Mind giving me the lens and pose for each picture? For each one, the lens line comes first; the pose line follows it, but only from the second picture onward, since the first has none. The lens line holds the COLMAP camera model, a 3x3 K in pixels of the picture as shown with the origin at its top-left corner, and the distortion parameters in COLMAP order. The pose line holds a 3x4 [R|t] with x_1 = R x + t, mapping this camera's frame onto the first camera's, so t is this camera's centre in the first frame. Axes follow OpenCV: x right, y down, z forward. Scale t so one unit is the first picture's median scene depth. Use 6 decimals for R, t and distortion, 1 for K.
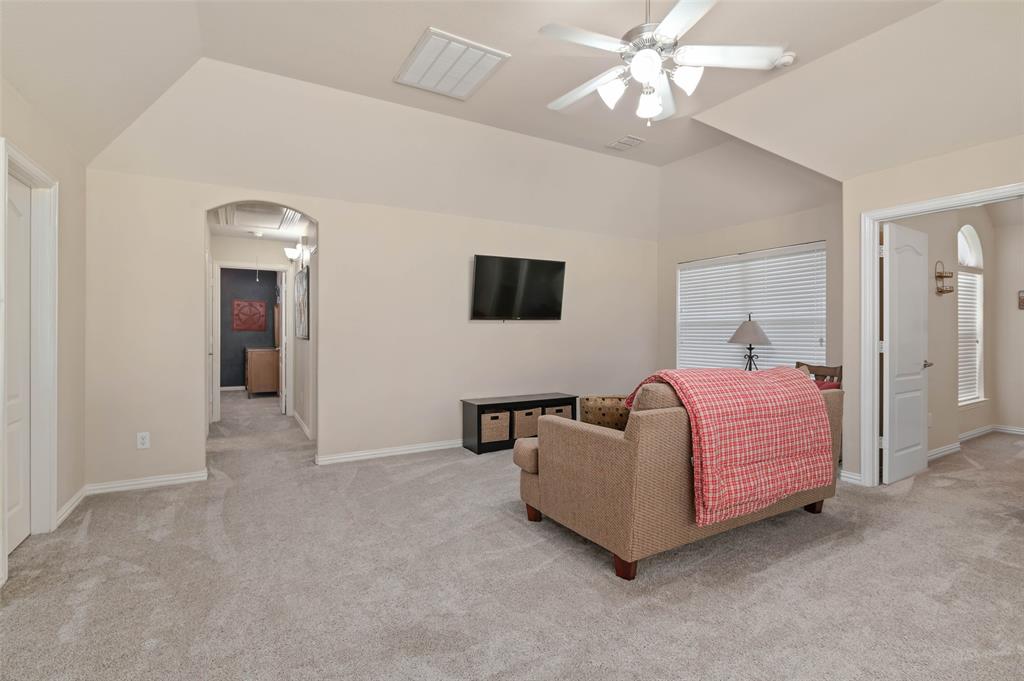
lens RADIAL K [[472.6, 0, 512.2], [0, 472.6, 335.8], [0, 0, 1]] dist [-0.002804, -0.000208]
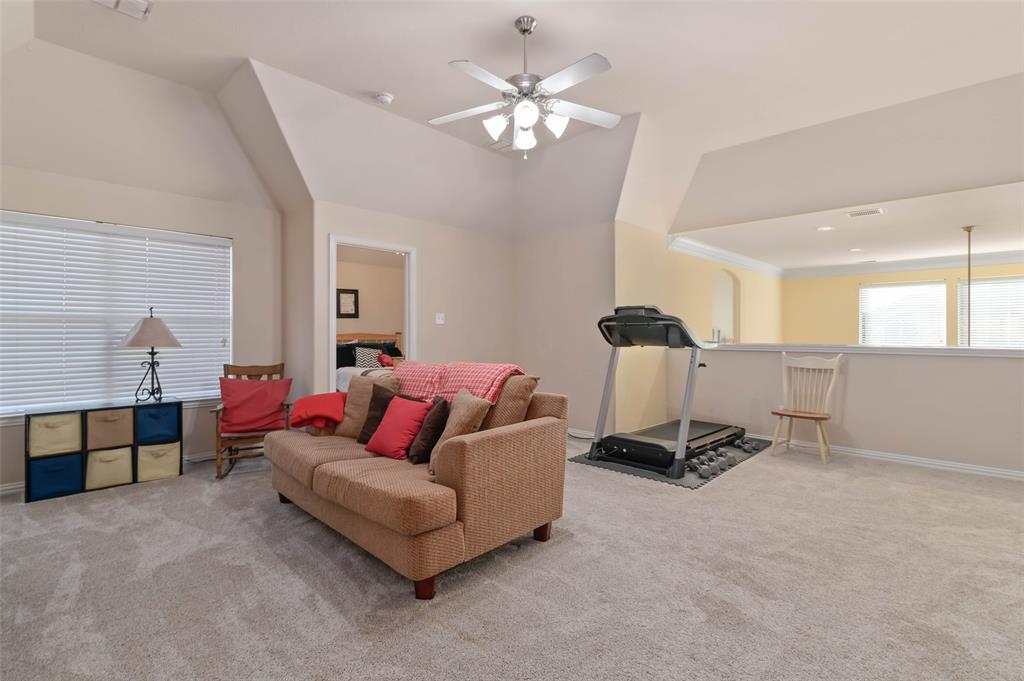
lens RADIAL K [[472.6, 0, 512.9], [0, 472.6, 337.5], [0, 0, 1]] dist [-0.002804, -0.000208]
pose [[-0.256256, -0.004883, 0.966597, -0.422583], [0.005724, 0.999962, 0.006569, 0.000054], [-0.966592, 0.007216, -0.256219, 0.670705]]
